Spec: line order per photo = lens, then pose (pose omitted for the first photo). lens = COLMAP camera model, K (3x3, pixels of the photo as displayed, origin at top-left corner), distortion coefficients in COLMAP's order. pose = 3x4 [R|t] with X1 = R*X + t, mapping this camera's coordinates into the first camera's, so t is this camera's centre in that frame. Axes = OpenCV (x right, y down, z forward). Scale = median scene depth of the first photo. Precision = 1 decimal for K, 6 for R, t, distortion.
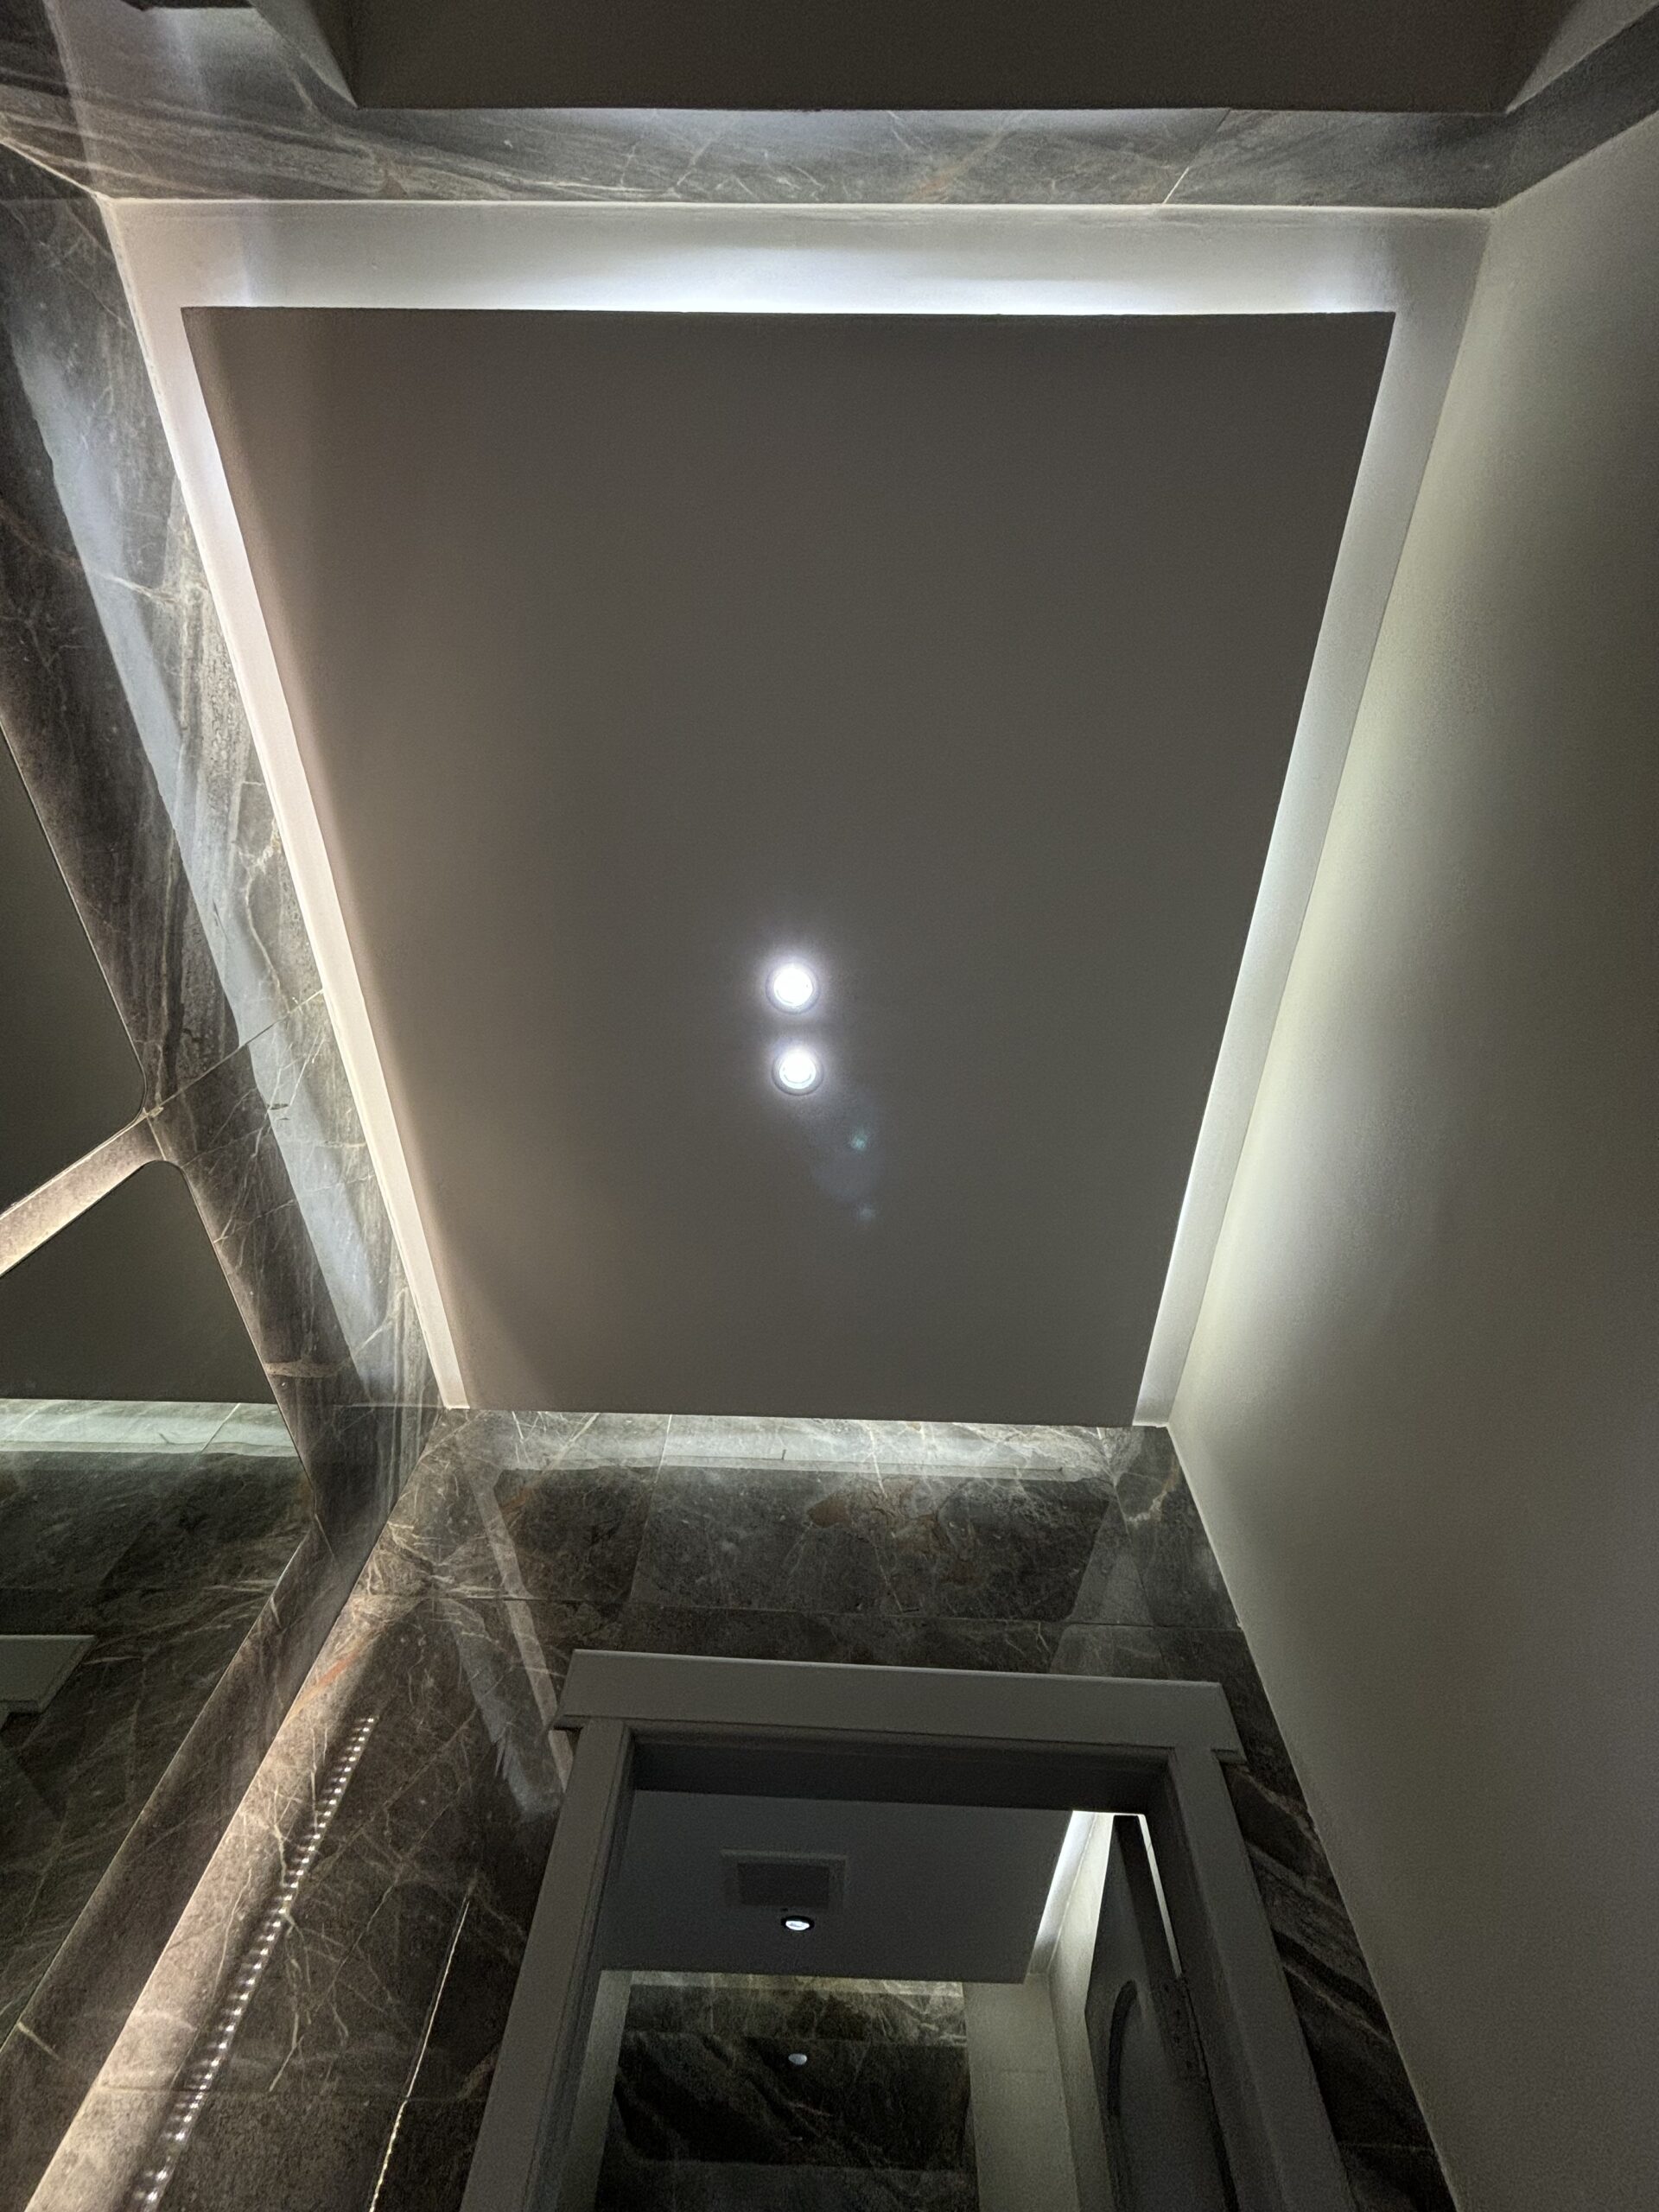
lens RADIAL K [[885.4, 0, 829.5], [0, 885.4, 1126.7], [0, 0, 1]] dist [0.001112, 0.000466]
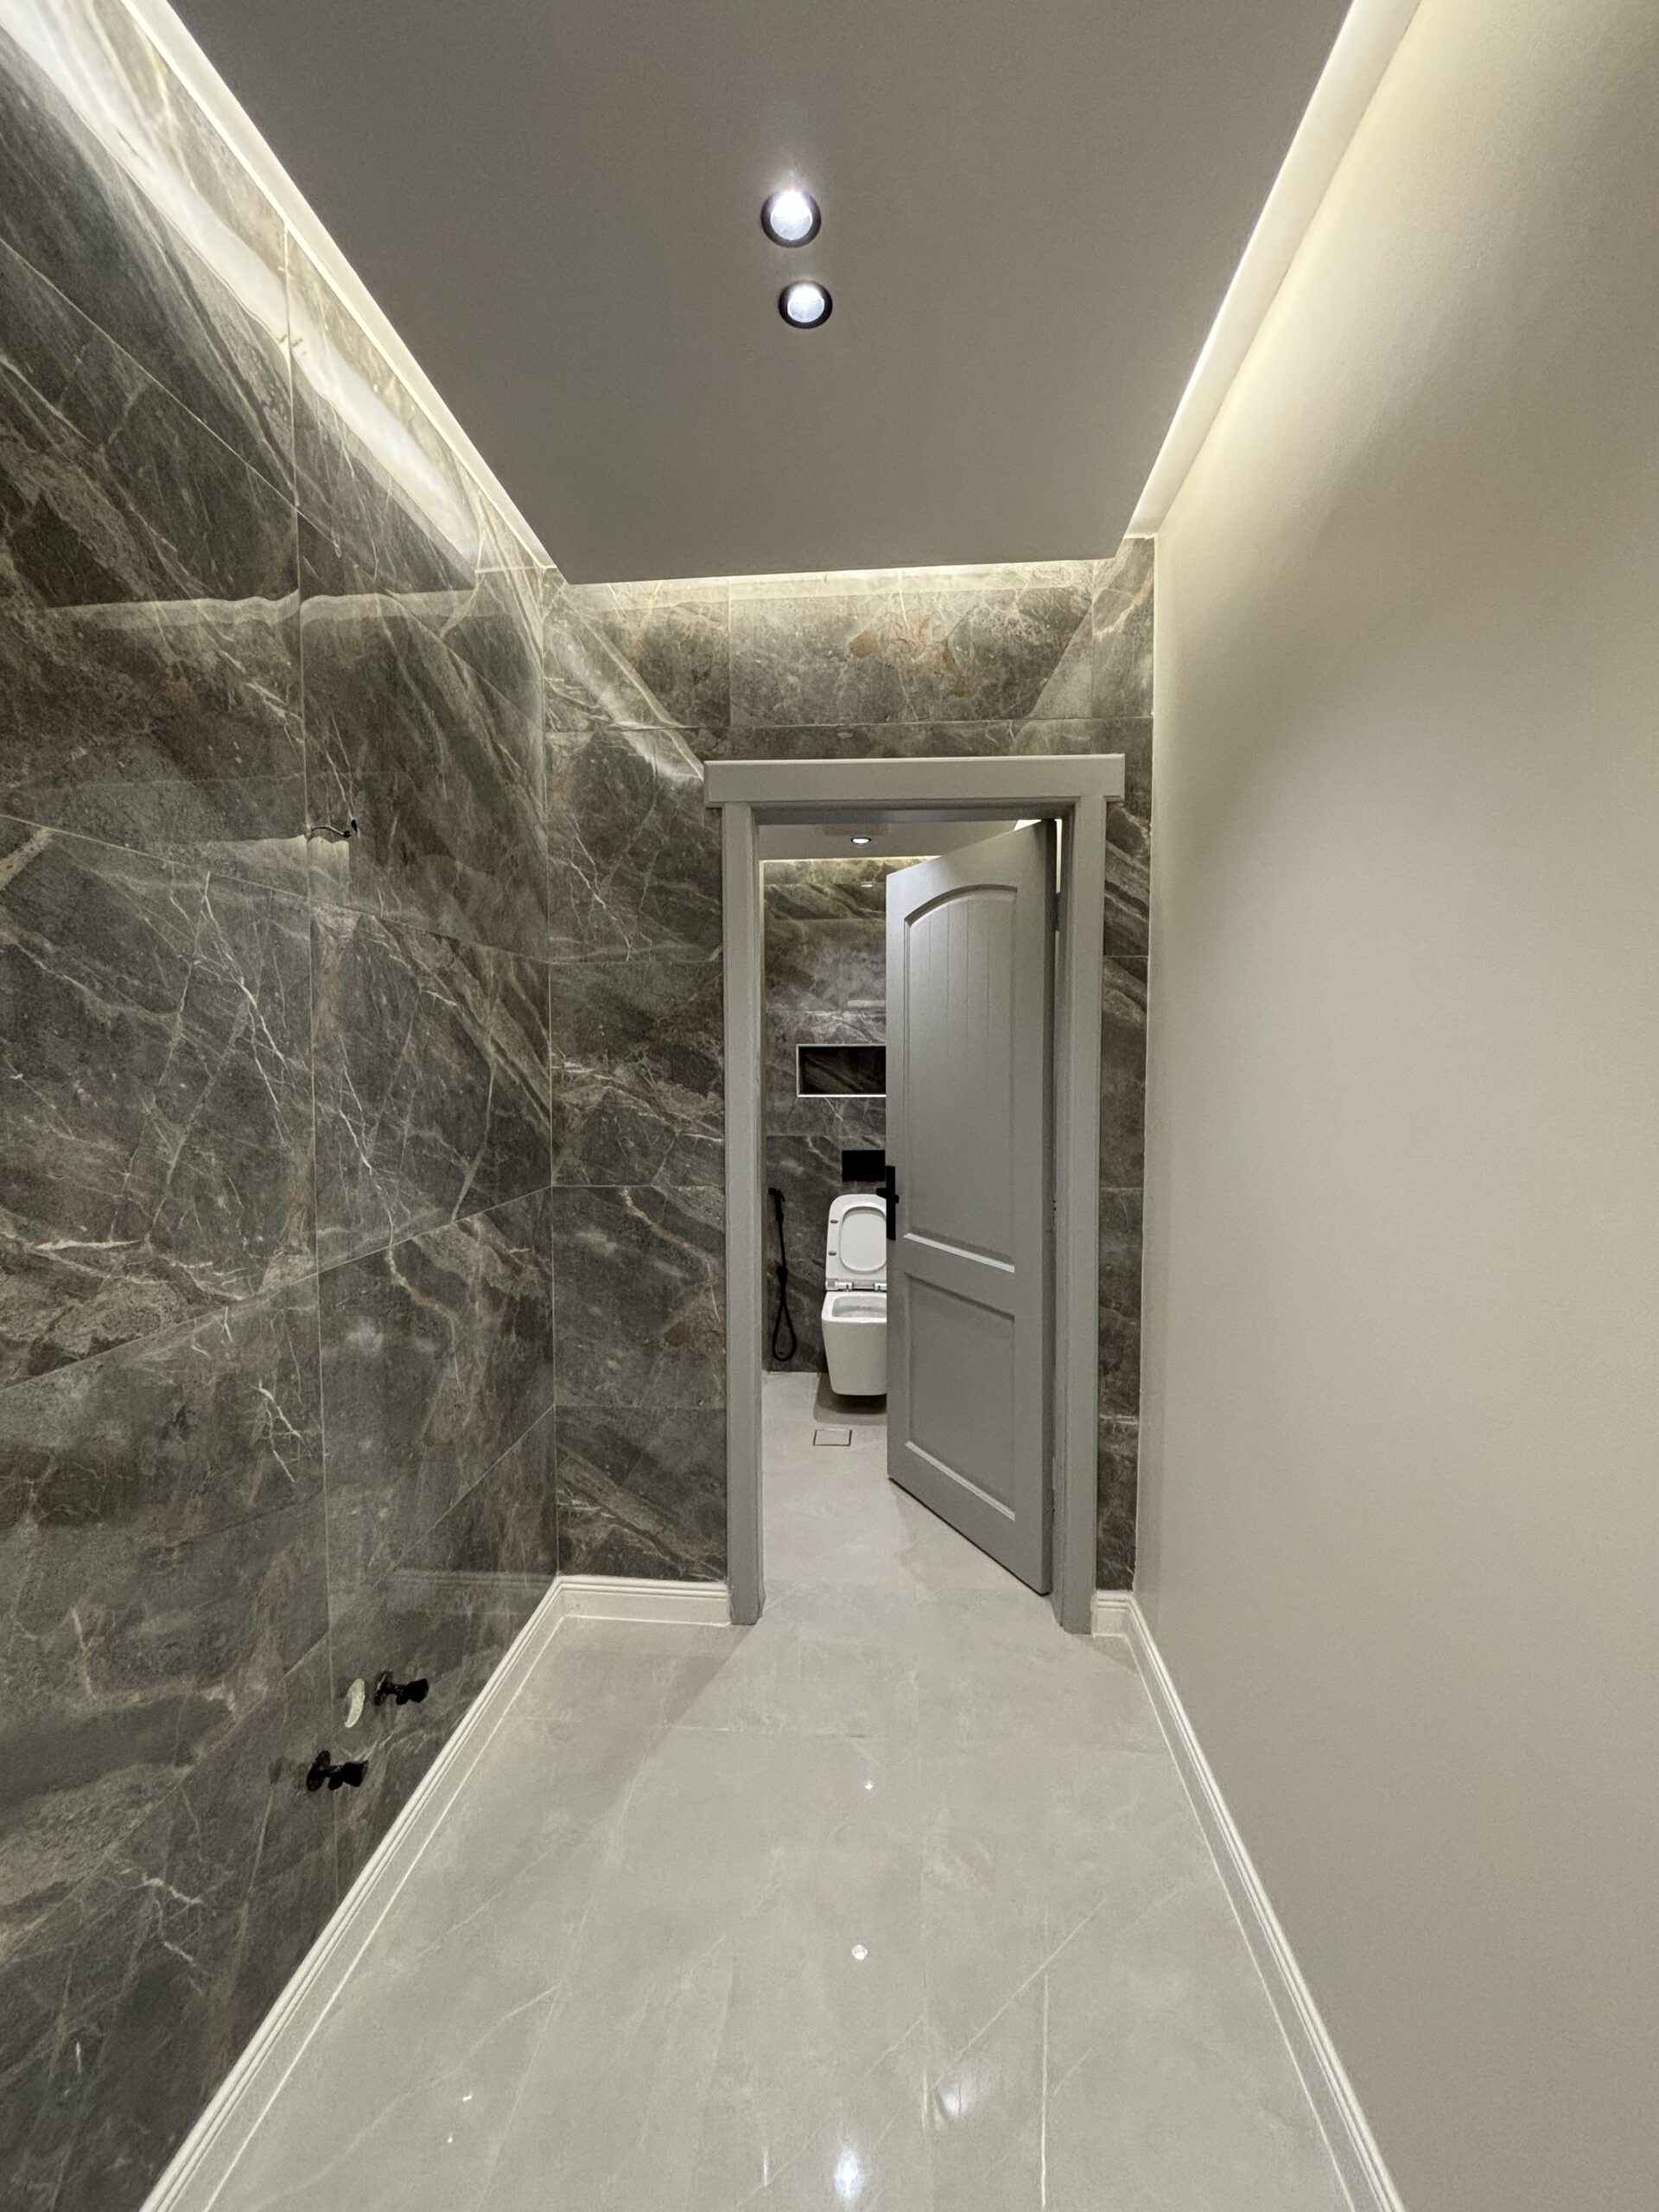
lens RADIAL K [[894.6, 0, 826.4], [0, 894.6, 1107.8], [0, 0, 1]] dist [0.004062, -0.001283]
pose [[0.995668, -0.025798, -0.089327, 0.045605], [0.091615, 0.436074, 0.895235, -0.477260], [0.015857, -0.899541, 0.436548, -0.206944]]
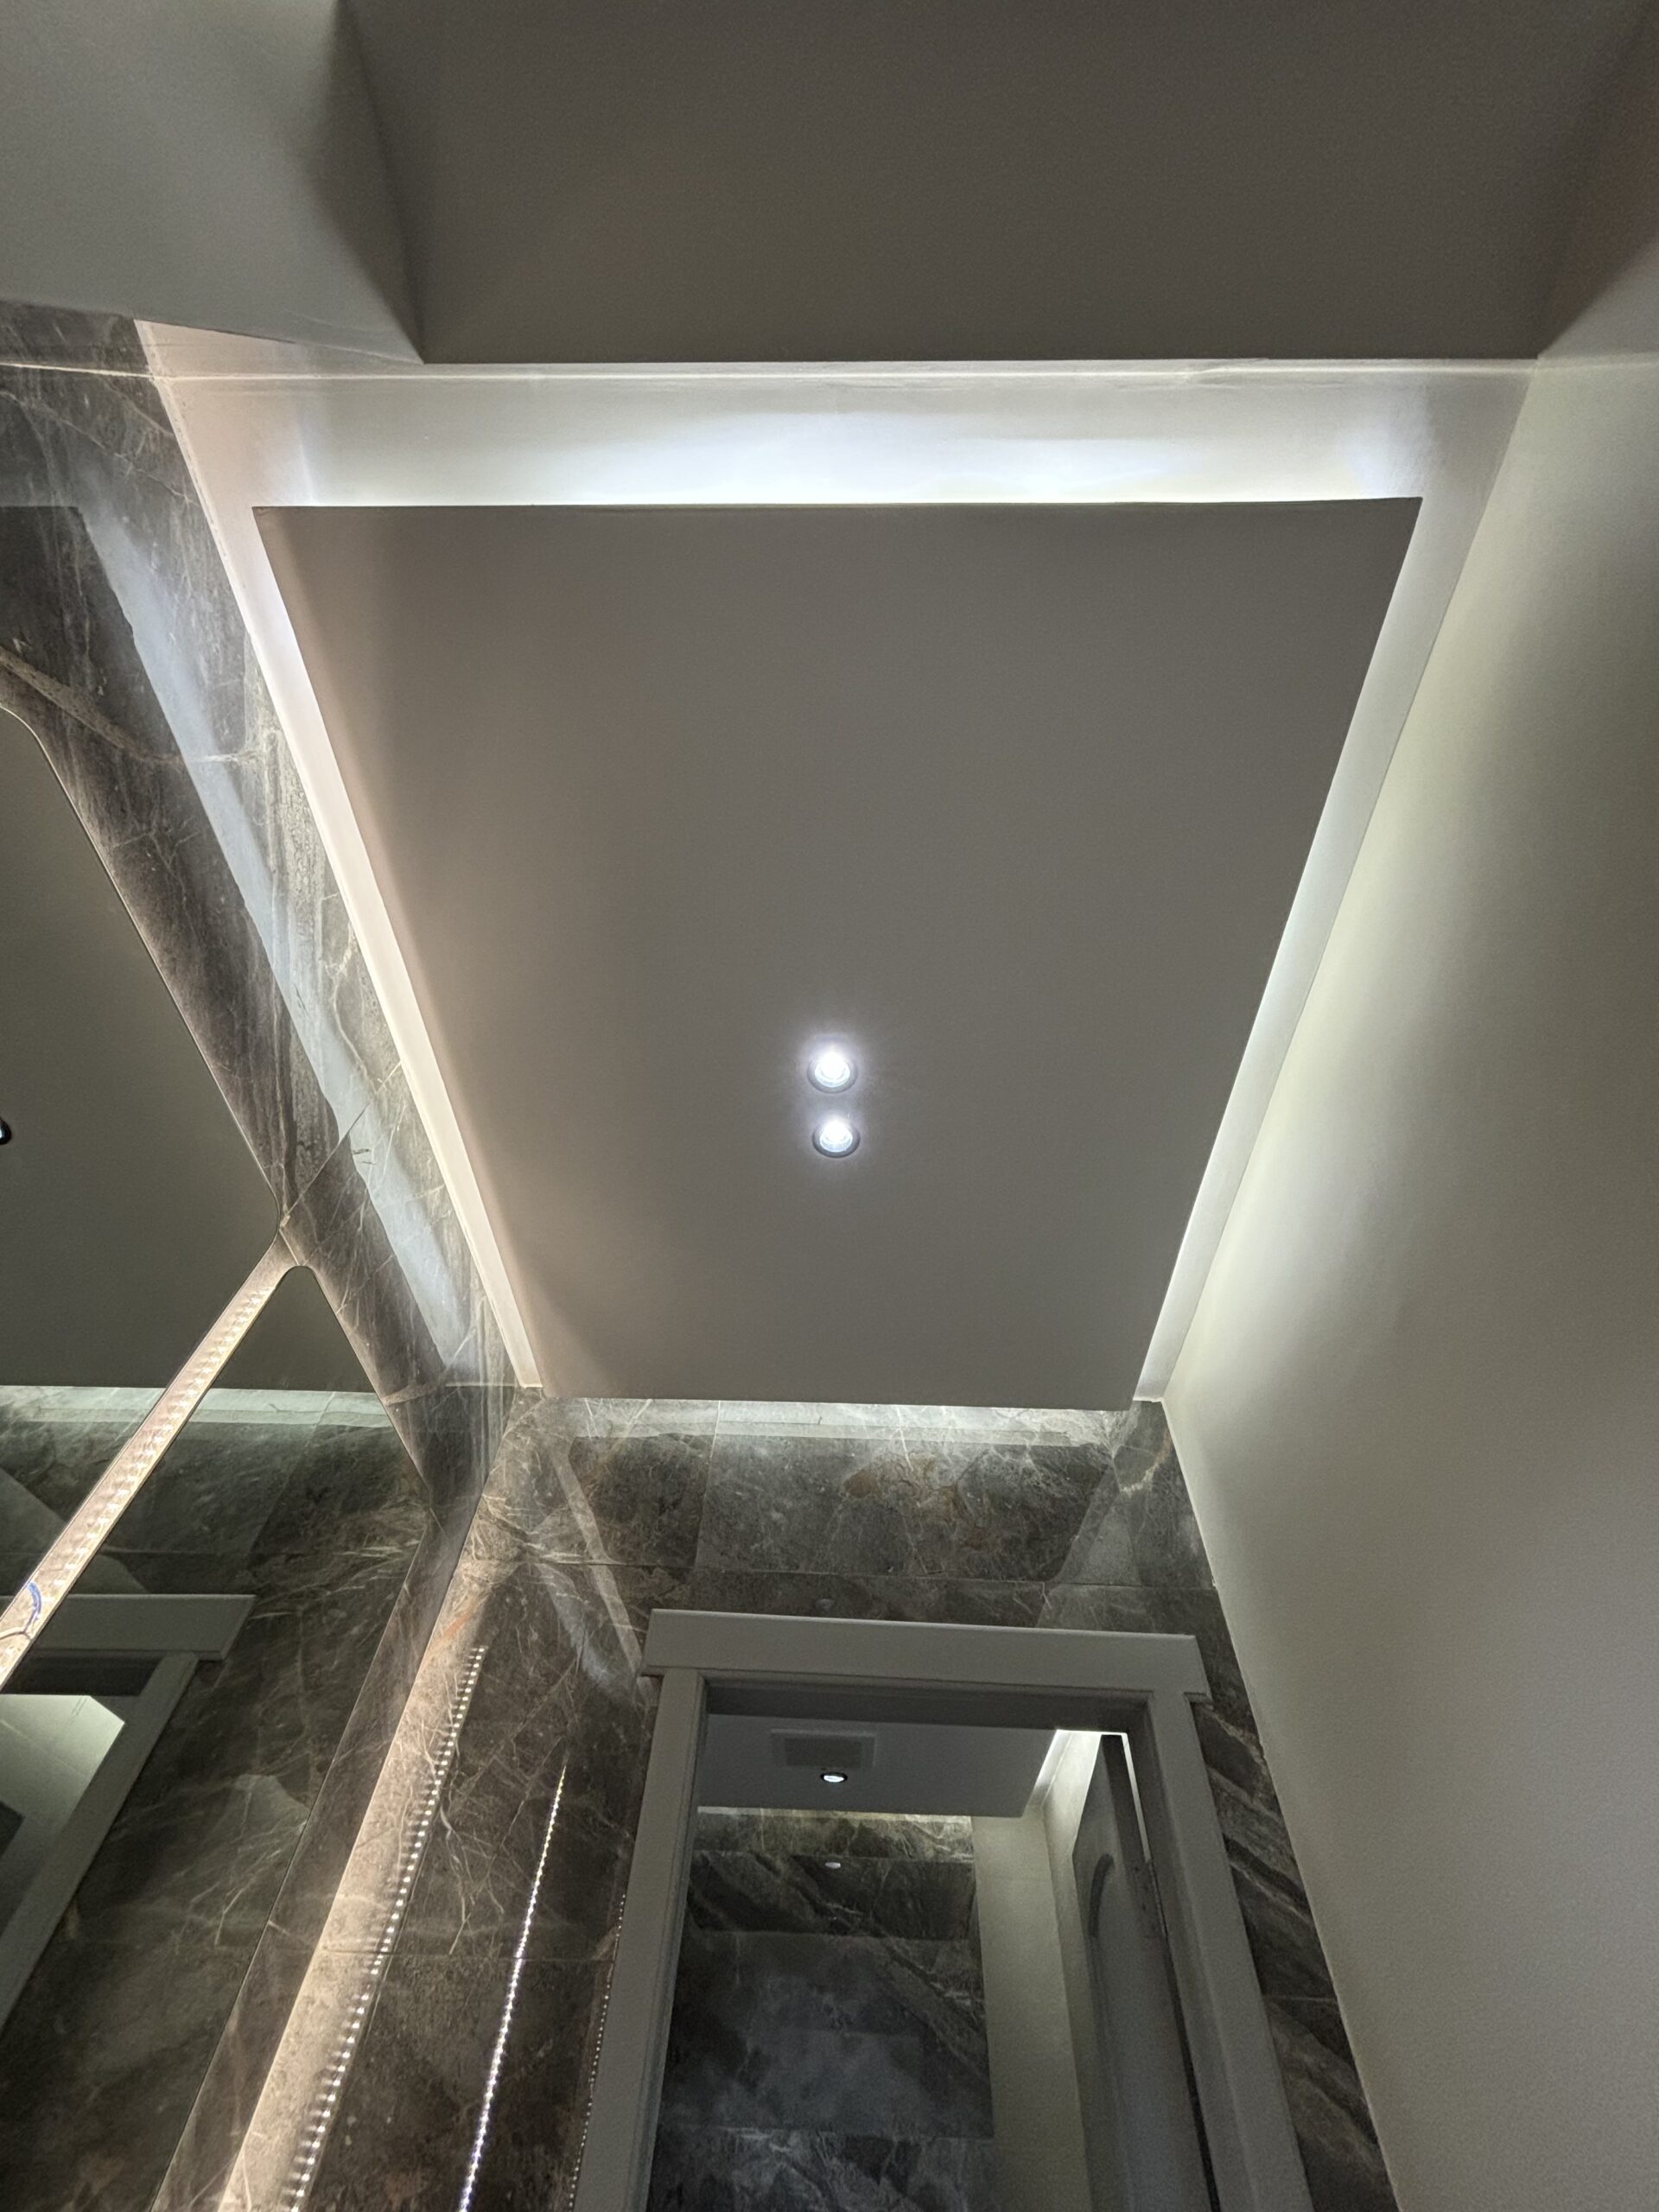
lens RADIAL K [[885.4, 0, 829.3], [0, 885.4, 1116.9], [0, 0, 1]] dist [0.001112, 0.000466]
pose [[0.999860, -0.007527, -0.014923, -0.024166], [0.009607, 0.989443, 0.144606, -0.211822], [0.013677, -0.144729, 0.989377, -0.074890]]
